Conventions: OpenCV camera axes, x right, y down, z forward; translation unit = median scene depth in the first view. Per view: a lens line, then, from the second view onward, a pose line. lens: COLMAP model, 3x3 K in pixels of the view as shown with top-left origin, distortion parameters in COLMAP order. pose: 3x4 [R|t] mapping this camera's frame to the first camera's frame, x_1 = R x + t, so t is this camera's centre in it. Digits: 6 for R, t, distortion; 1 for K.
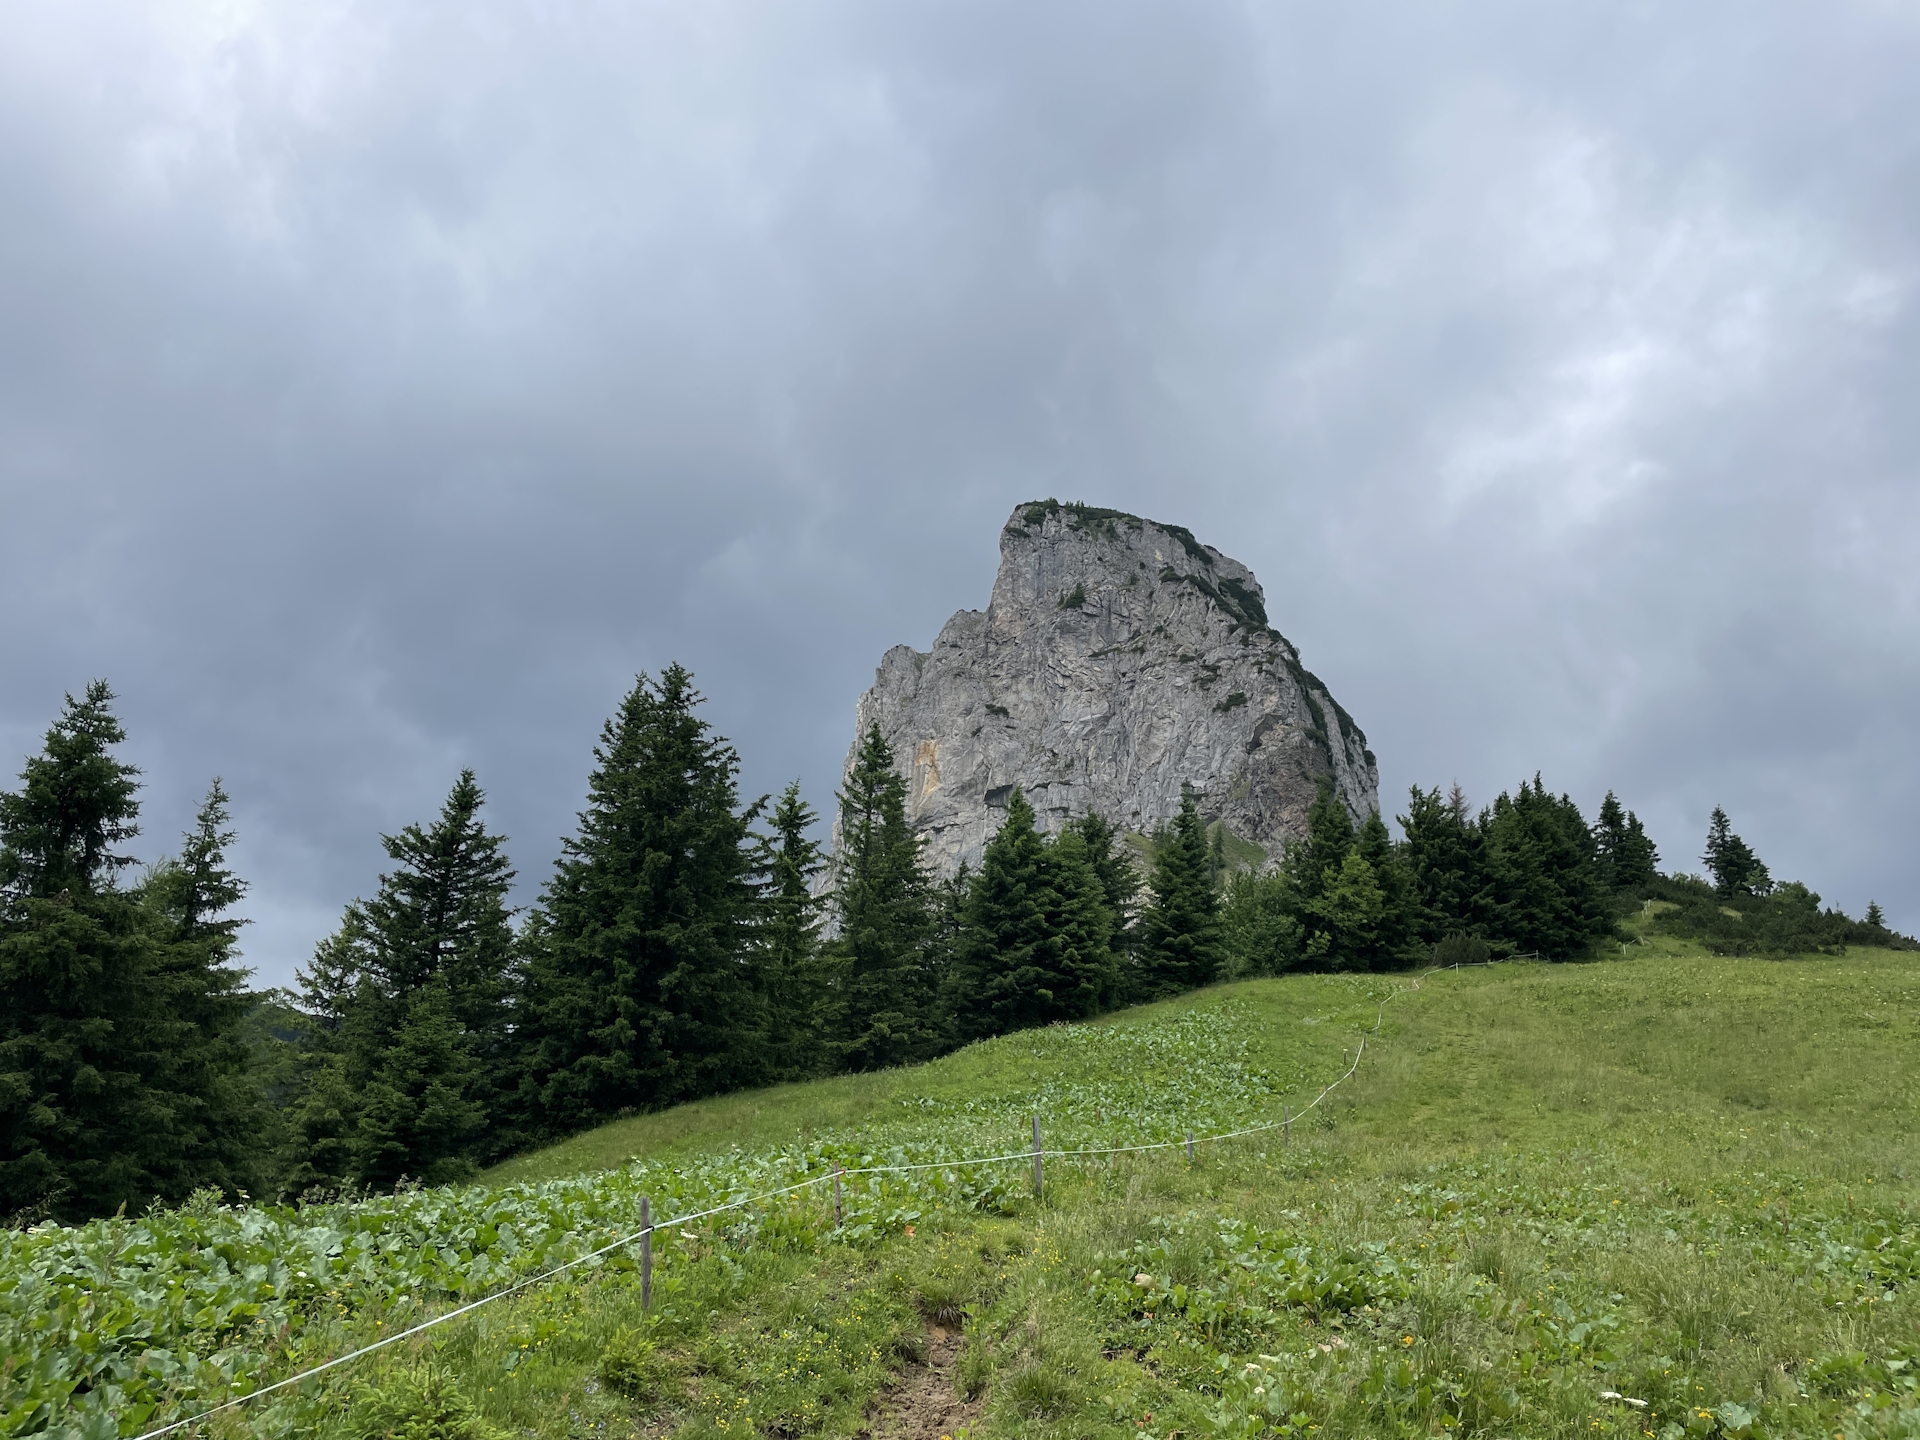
lens RADIAL K [[1438.9, 0, 969.5], [0, 1438.9, 685.0], [0, 0, 1]] dist [0.107566, -0.111411]
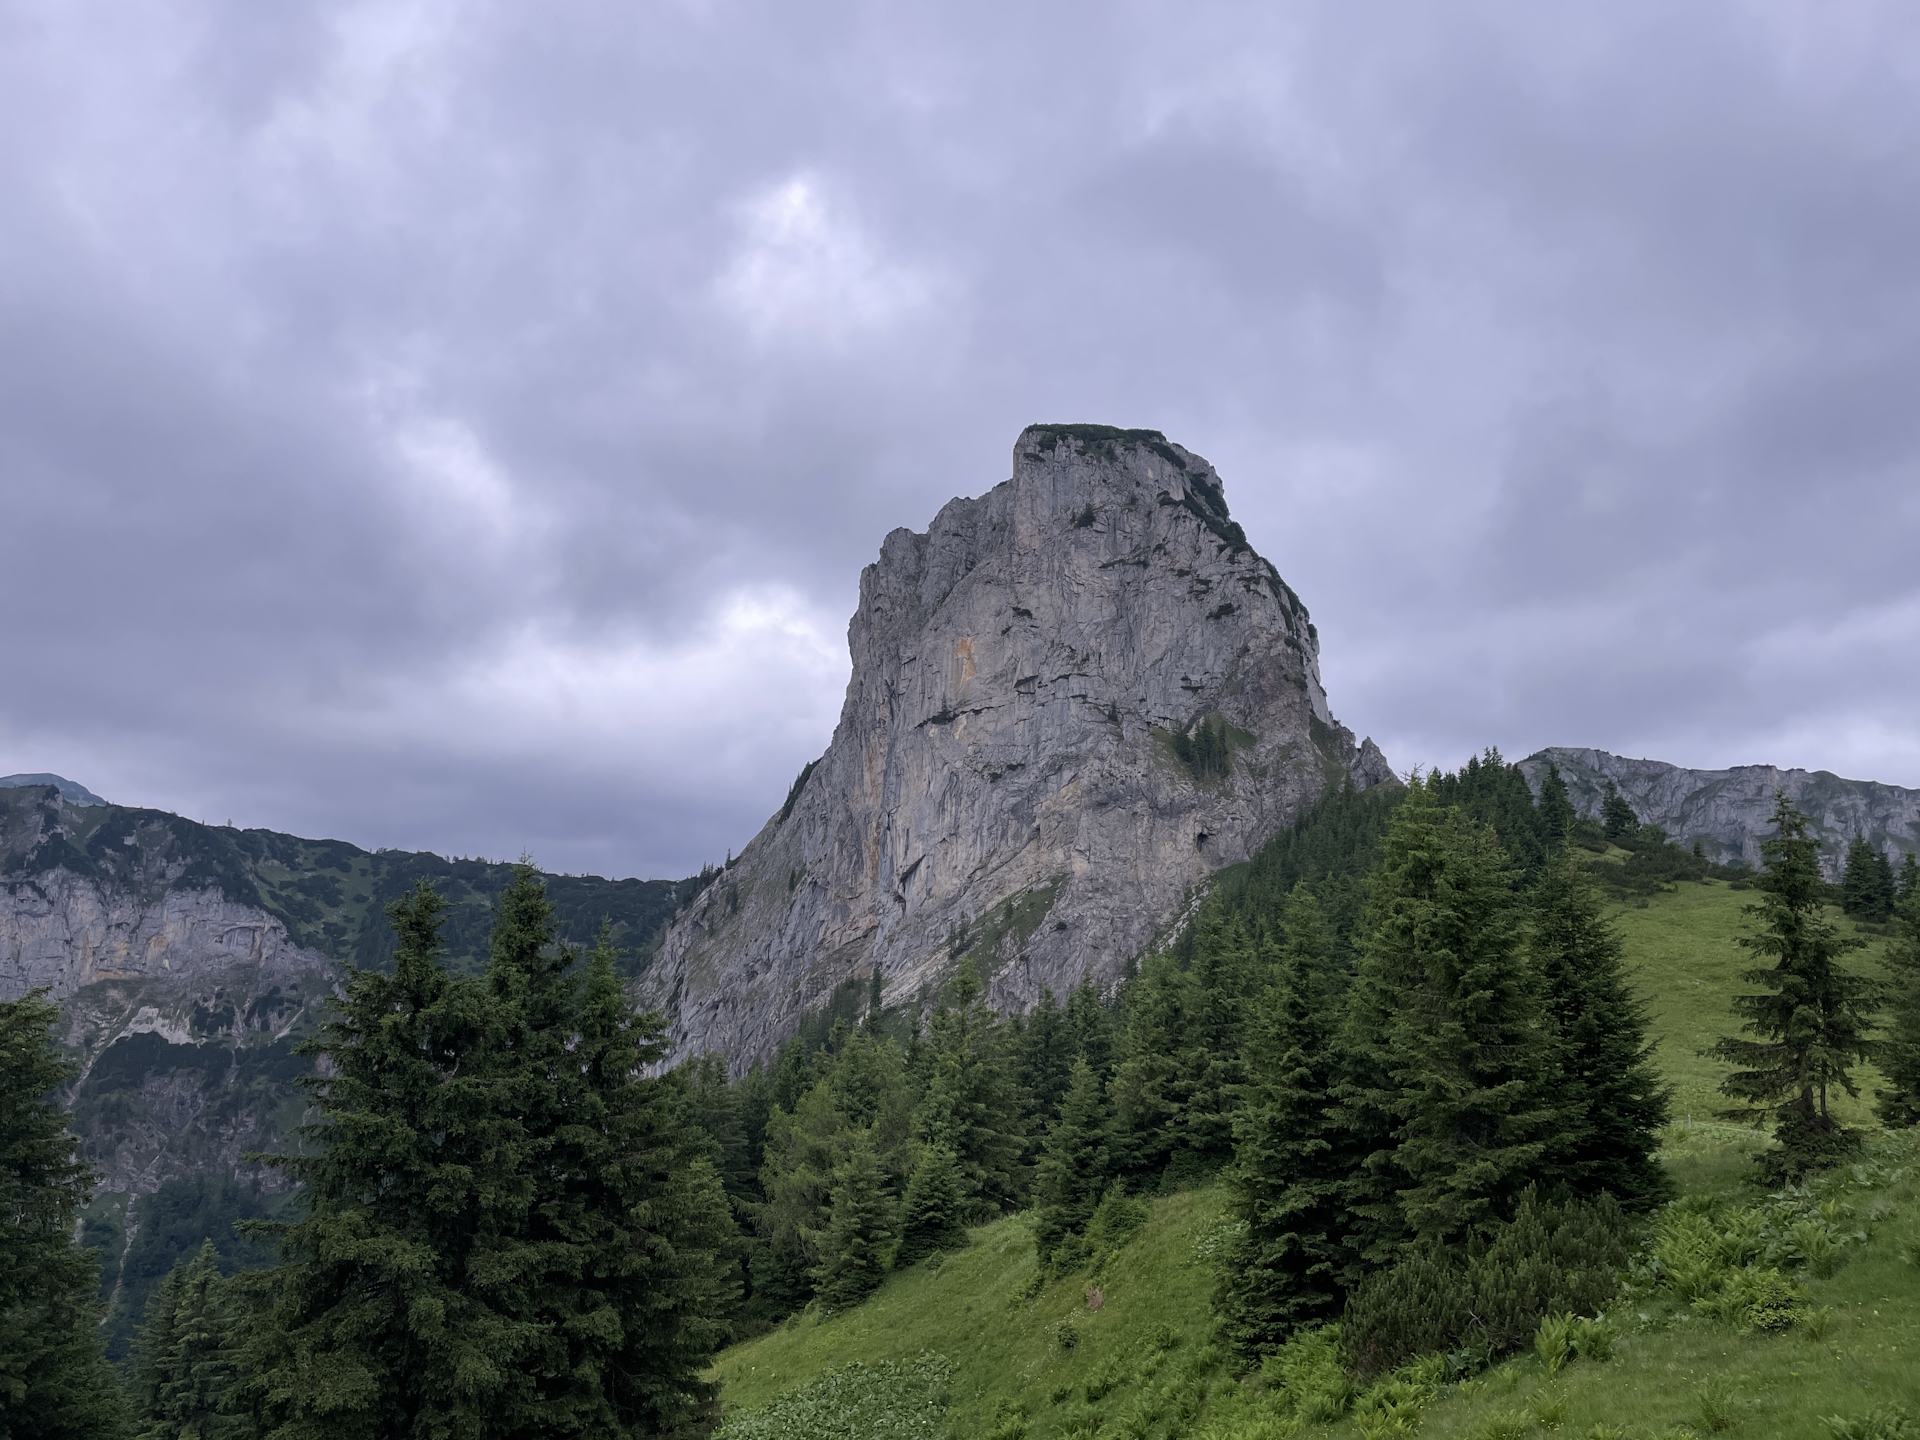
lens RADIAL K [[1457.6, 0, 932.8], [0, 1457.6, 718.0], [0, 0, 1]] dist [0.092582, -0.113895]
pose [[0.998270, -0.019452, 0.055488, -0.127529], [0.010210, 0.986701, 0.162226, -0.095953], [-0.057906, -0.161379, 0.985192, -0.224144]]
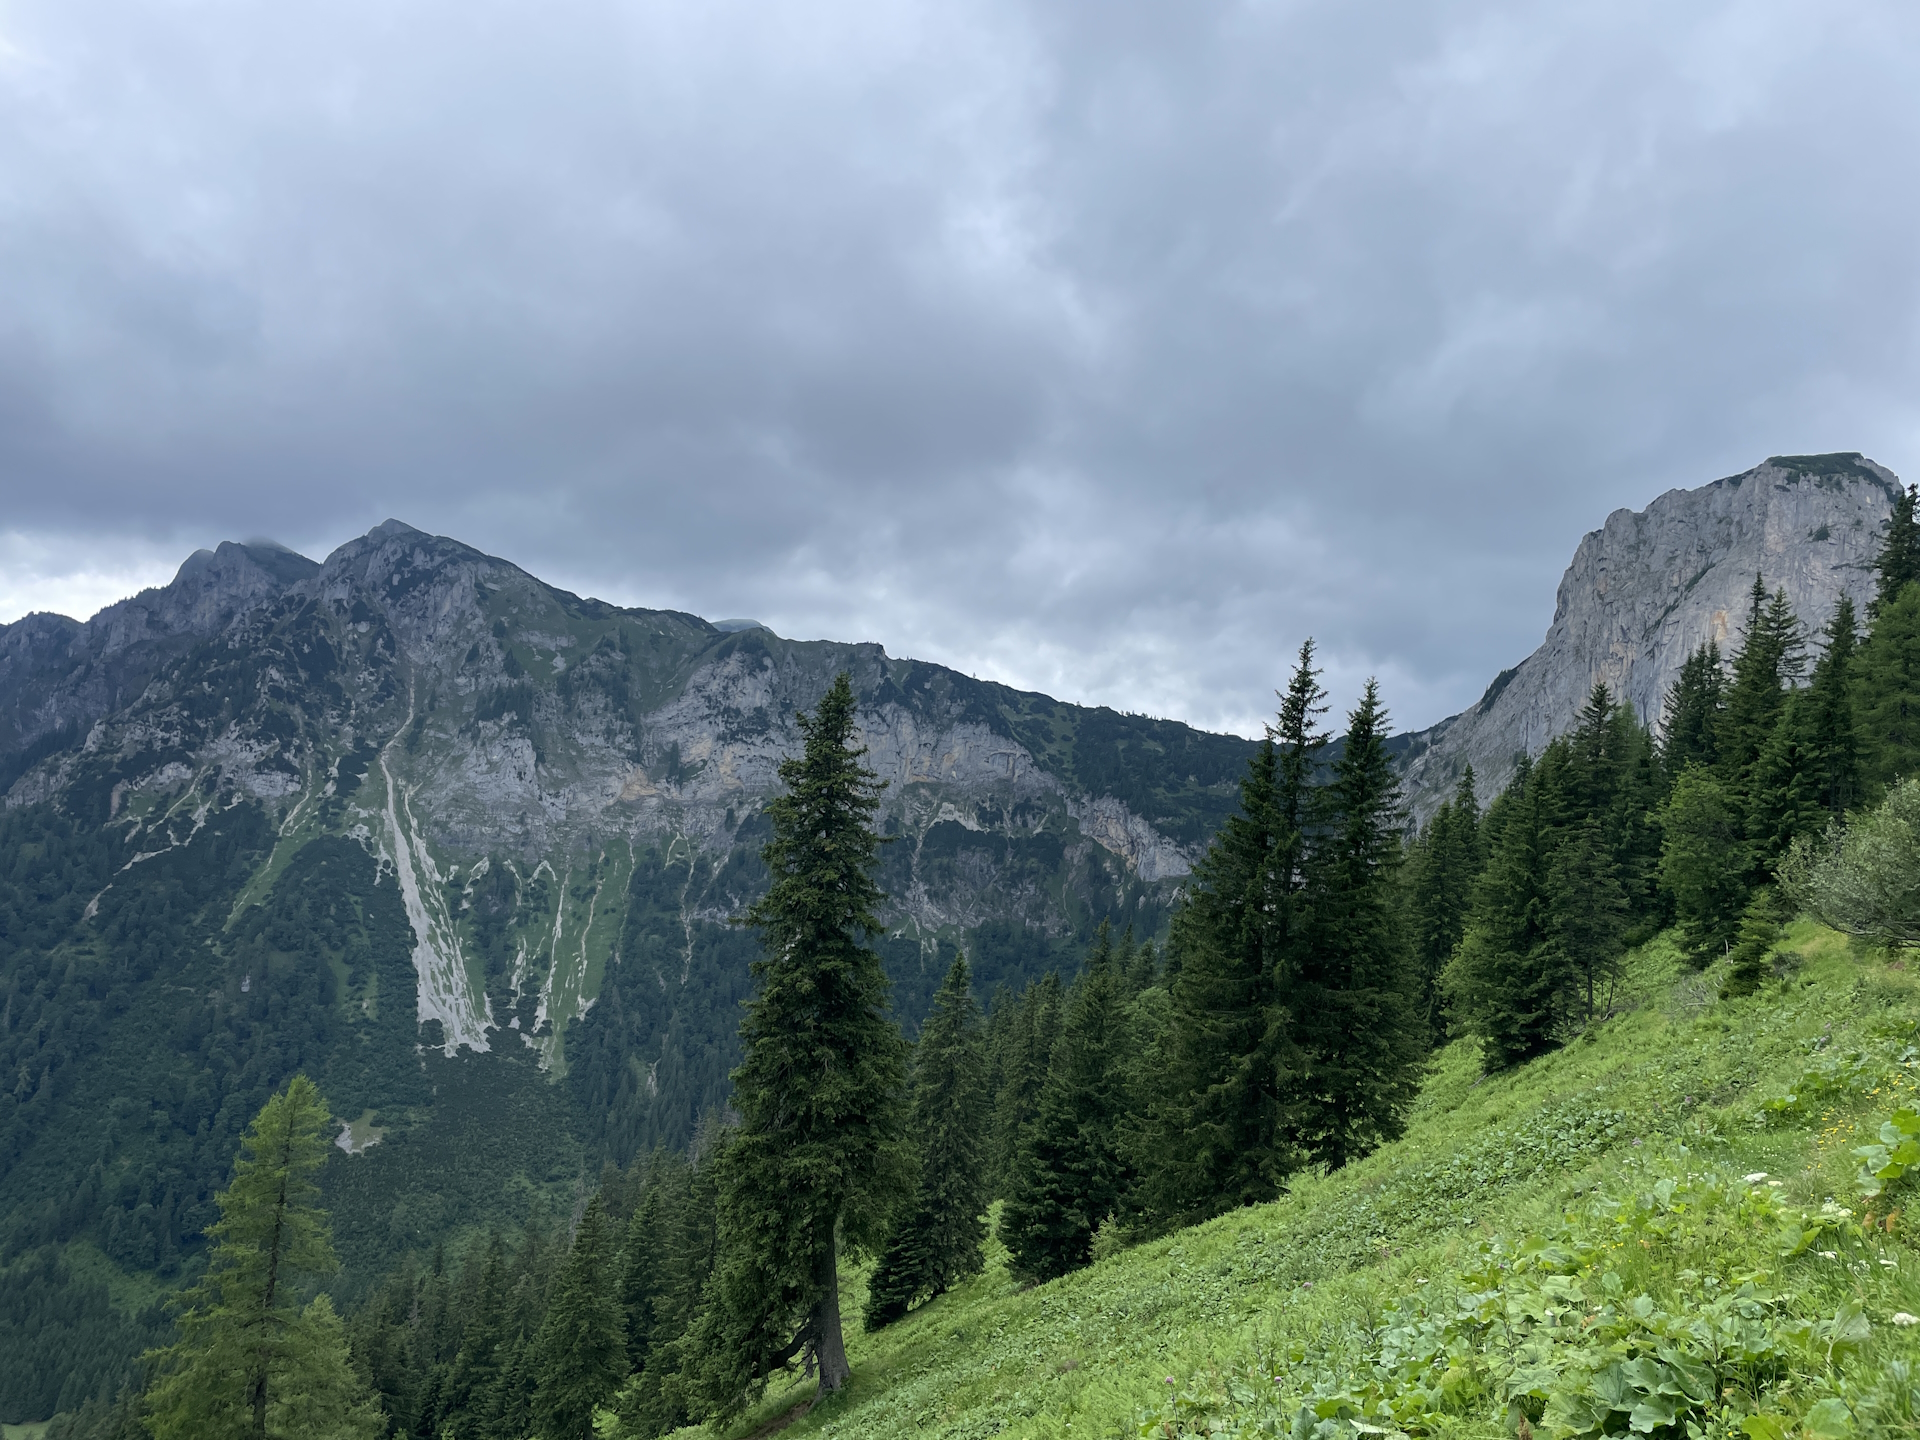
lens RADIAL K [[1457.6, 0, 932.8], [0, 1457.6, 718.0], [0, 0, 1]] dist [0.092582, -0.113895]
pose [[0.974528, 0.047259, -0.219229, -0.591628], [0.010953, 0.966349, 0.257003, -0.327778], [0.223997, -0.252858, 0.941216, -1.035695]]
